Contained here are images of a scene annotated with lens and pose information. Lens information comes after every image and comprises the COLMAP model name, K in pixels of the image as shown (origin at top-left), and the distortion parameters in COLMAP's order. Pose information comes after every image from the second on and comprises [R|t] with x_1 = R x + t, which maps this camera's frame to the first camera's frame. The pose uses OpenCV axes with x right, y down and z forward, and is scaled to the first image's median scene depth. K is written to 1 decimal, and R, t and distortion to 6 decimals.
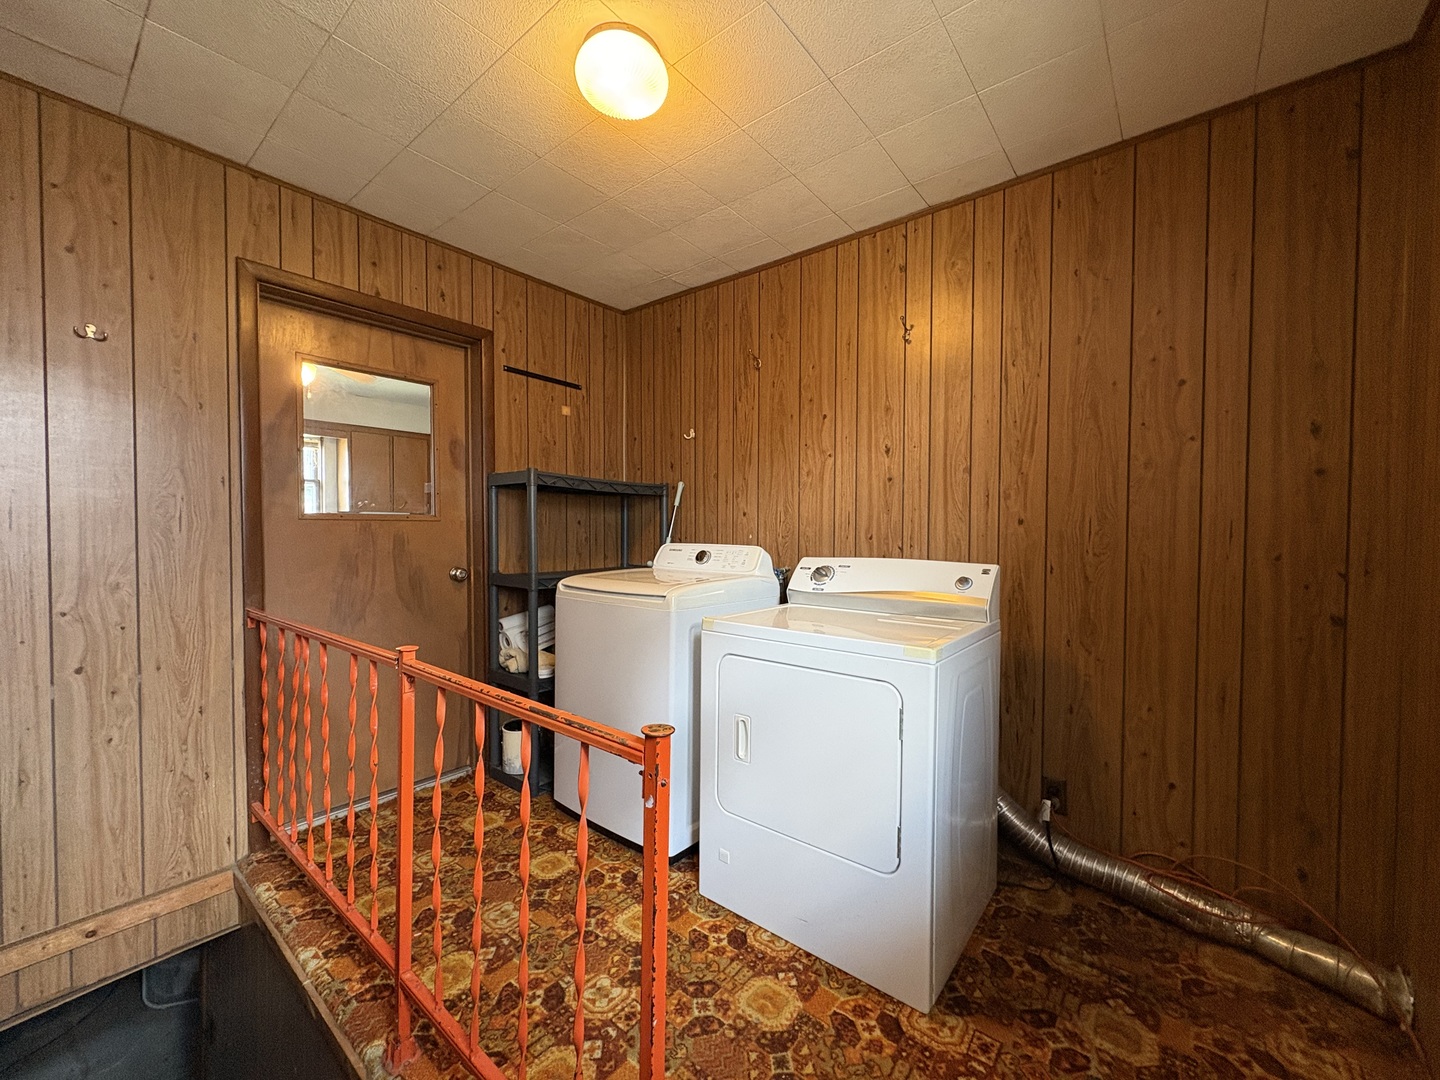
lens RADIAL K [[577.0, 0, 719.9], [0, 577.0, 543.2], [0, 0, 1]] dist [0.000814, -0.000599]
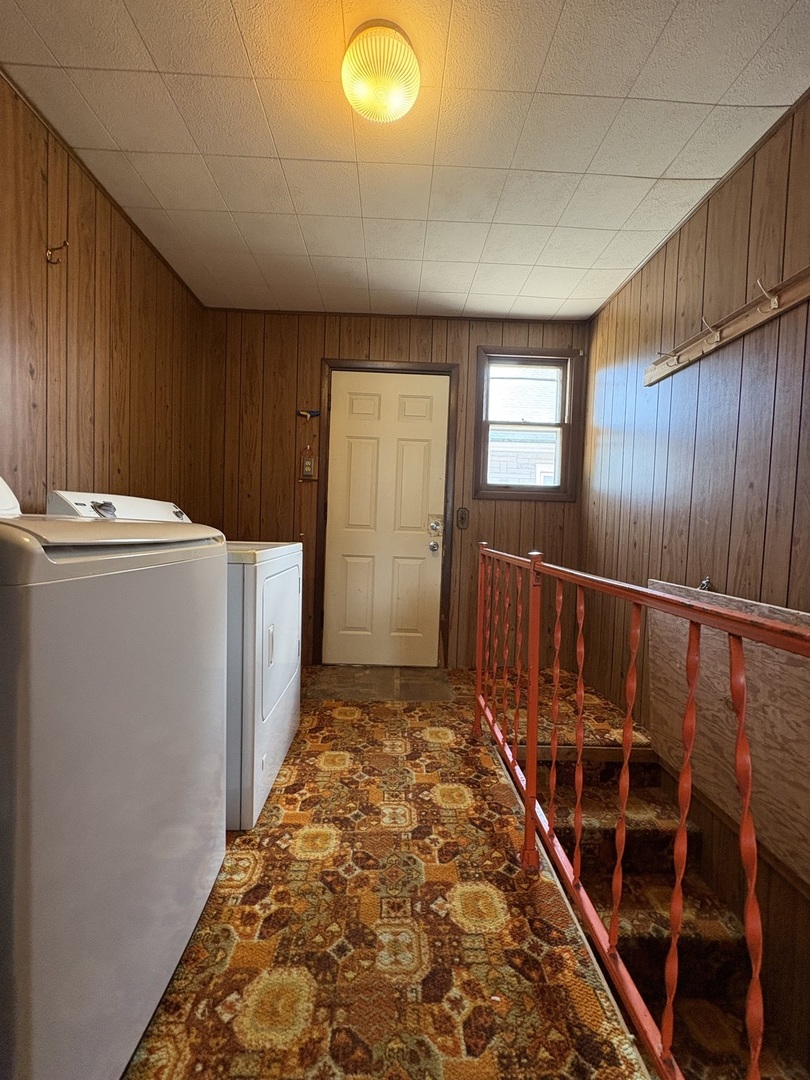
lens RADIAL K [[432.8, 0, 403.1], [0, 432.8, 540.9], [0, 0, 1]] dist [0.000814, -0.000599]
pose [[-0.654637, -0.049065, 0.754349, -0.899436], [-0.013392, 0.998488, 0.053323, 0.082251], [-0.755825, 0.024805, -0.654304, 1.548327]]
